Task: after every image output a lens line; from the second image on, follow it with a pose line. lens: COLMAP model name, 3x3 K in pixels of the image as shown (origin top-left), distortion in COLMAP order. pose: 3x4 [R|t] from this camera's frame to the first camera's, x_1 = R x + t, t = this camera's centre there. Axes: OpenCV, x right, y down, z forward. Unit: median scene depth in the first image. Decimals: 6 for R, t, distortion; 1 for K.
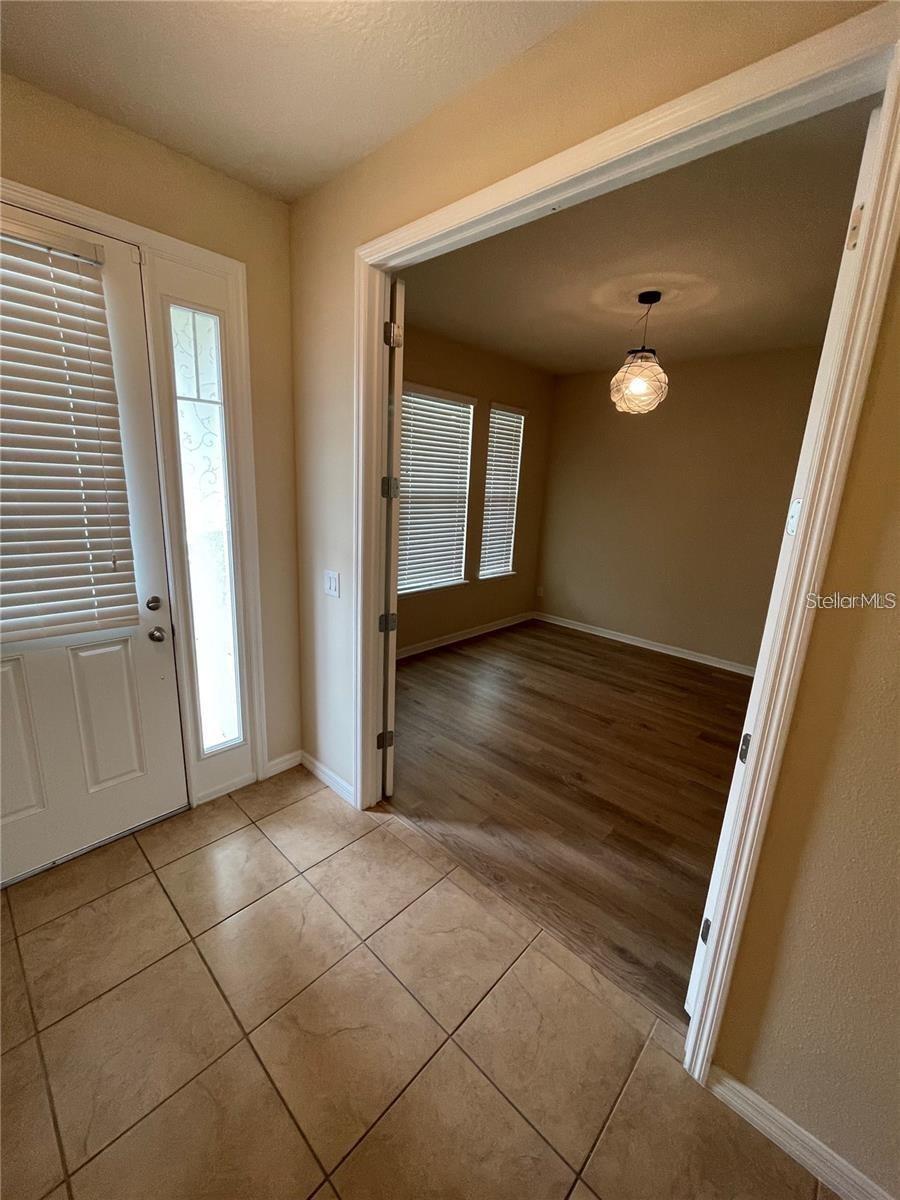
lens RADIAL K [[488.2, 0, 451.1], [0, 488.2, 599.4], [0, 0, 1]] dist [-0.010237, -0.000027]
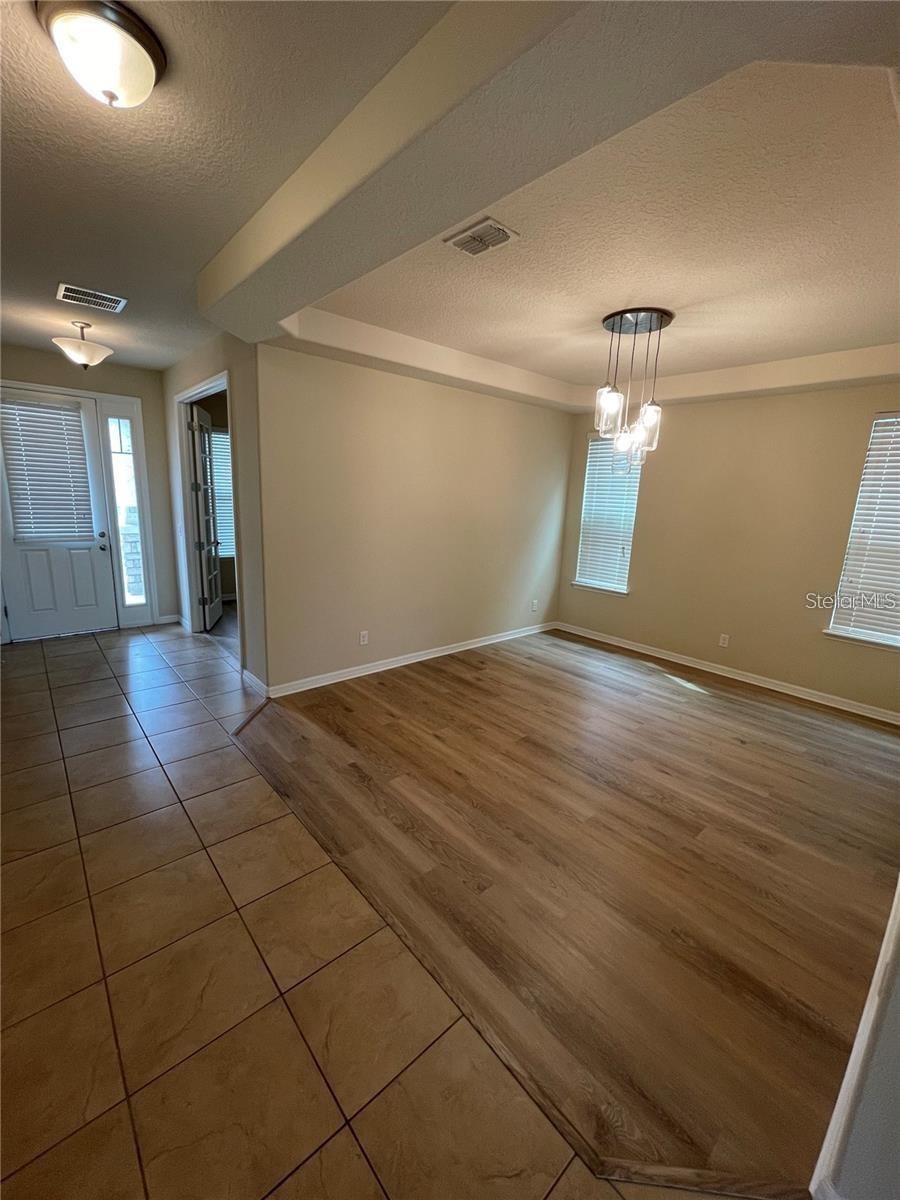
lens RADIAL K [[488.2, 0, 452.2], [0, 488.2, 595.9], [0, 0, 1]] dist [-0.010237, -0.000027]
pose [[0.995670, 0.013602, -0.091958, 1.438320], [-0.017045, 0.999179, -0.036757, 0.393873], [0.091383, 0.038166, 0.995084, -1.322911]]
